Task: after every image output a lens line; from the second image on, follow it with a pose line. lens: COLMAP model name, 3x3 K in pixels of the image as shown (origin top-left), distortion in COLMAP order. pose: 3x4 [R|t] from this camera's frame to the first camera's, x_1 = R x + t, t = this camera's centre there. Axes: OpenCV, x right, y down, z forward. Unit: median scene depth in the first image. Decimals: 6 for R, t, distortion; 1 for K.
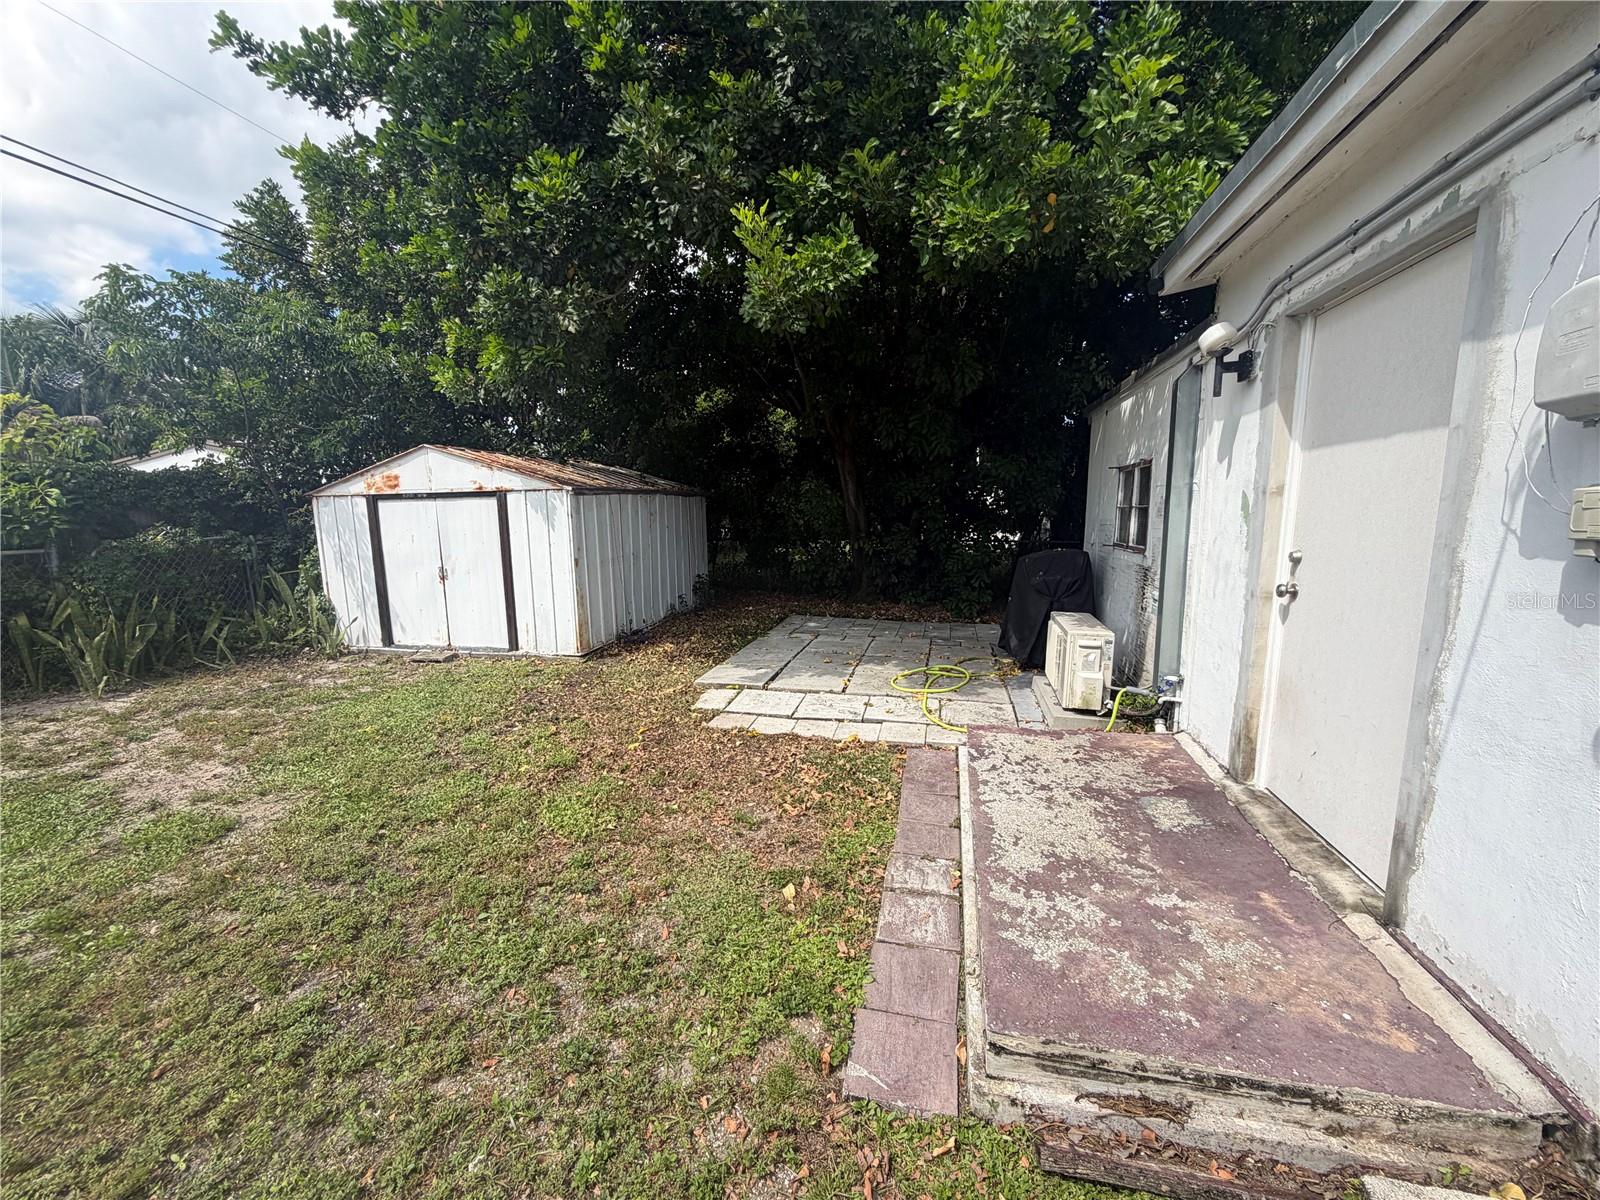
lens RADIAL K [[637.8, 0, 797.6], [0, 637.8, 594.0], [0, 0, 1]] dist [-0.000171, 0.000000]
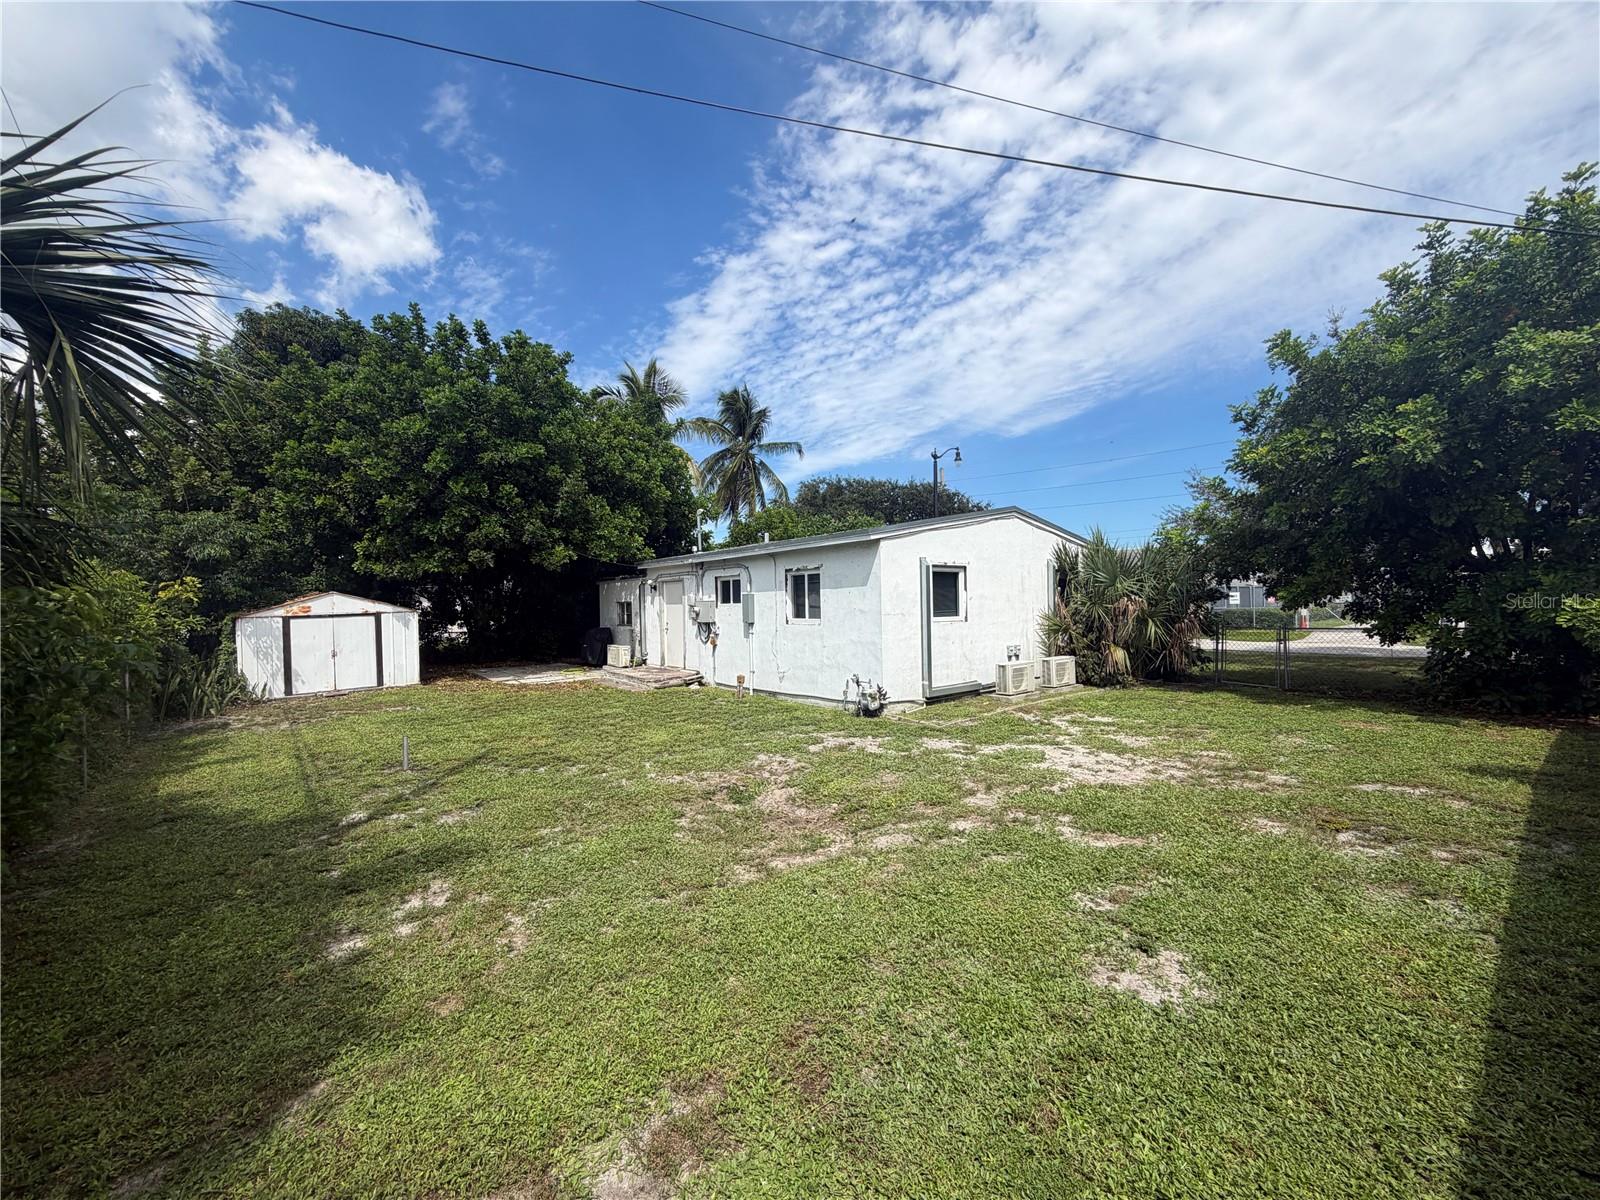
lens RADIAL K [[637.8, 0, 799.1], [0, 637.8, 598.7], [0, 0, 1]] dist [-0.000171, 0.000000]
pose [[0.596643, -0.003494, 0.802499, -1.329765], [0.124654, 0.988257, -0.088375, 0.163231], [-0.792766, 0.152763, 0.590072, -1.434692]]
